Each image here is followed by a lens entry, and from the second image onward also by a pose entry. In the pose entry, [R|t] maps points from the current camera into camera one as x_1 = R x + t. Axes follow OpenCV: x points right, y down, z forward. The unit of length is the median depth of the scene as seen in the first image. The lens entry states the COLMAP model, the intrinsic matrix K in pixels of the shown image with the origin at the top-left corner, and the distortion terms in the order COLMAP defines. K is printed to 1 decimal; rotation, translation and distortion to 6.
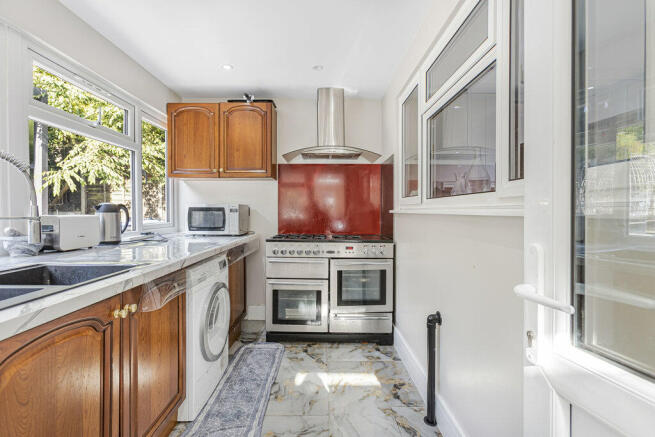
lens RADIAL K [[291.4, 0, 327.3], [0, 291.4, 214.0], [0, 0, 1]] dist [-0.012689, 0.007568]
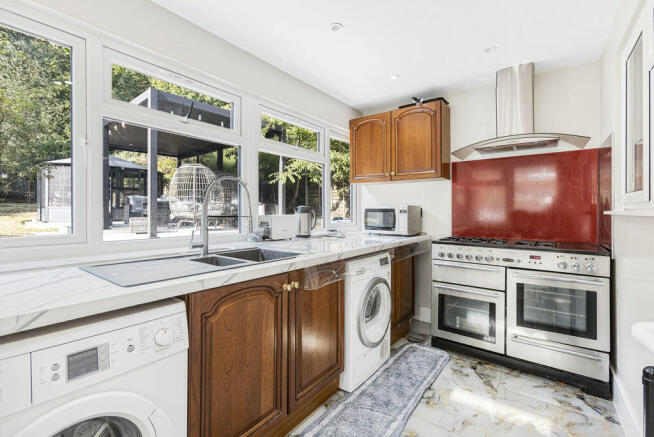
lens RADIAL K [[290.9, 0, 326.4], [0, 290.9, 211.3], [0, 0, 1]] dist [-0.012689, 0.007568]
pose [[0.796234, -0.001642, -0.604987, 0.101405], [-0.005892, 0.999928, -0.010469, -0.000231], [0.604961, 0.011900, 0.796166, 0.005615]]
